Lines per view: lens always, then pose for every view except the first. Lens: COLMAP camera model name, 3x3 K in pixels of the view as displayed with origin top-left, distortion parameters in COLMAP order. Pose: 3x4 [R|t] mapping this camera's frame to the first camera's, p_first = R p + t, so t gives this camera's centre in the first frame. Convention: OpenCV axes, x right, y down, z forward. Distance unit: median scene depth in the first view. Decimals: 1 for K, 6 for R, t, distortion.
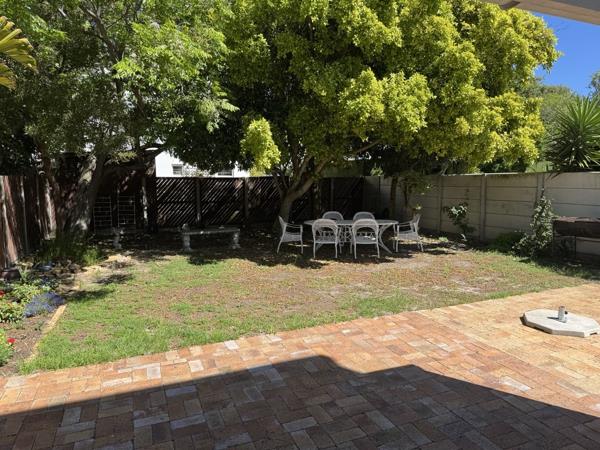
lens RADIAL K [[416.6, 0, 291.3], [0, 416.6, 223.4], [0, 0, 1]] dist [0.059495, -0.084683]
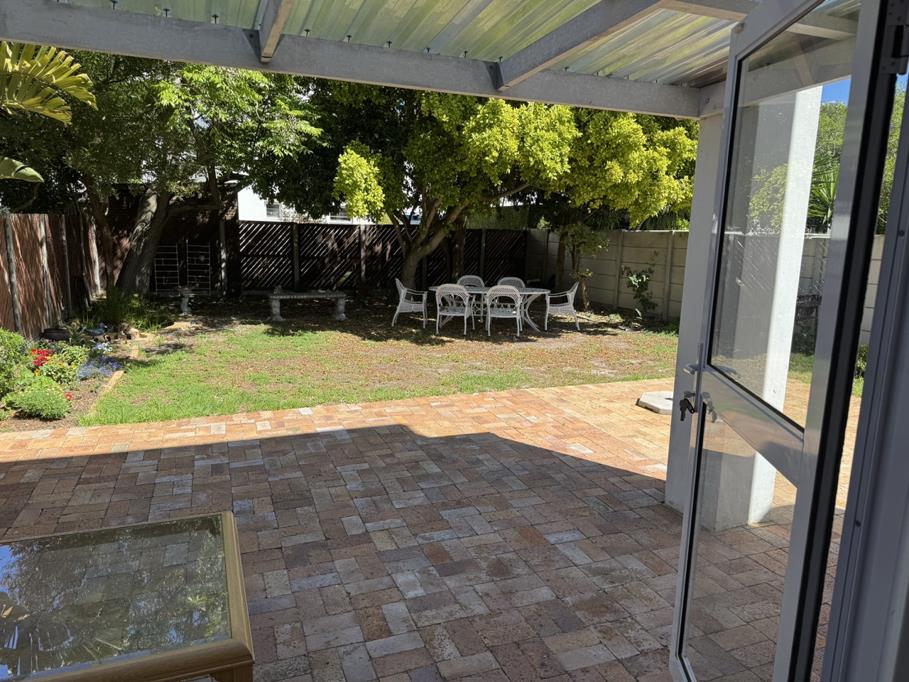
lens RADIAL K [[628.5, 0, 455.7], [0, 628.5, 344.5], [0, 0, 1]] dist [0.111355, -0.203547]
pose [[0.999467, 0.032195, 0.005389, 0.140071], [-0.032513, 0.996527, 0.076667, 0.019020], [-0.002902, -0.076801, 0.997042, -0.307412]]
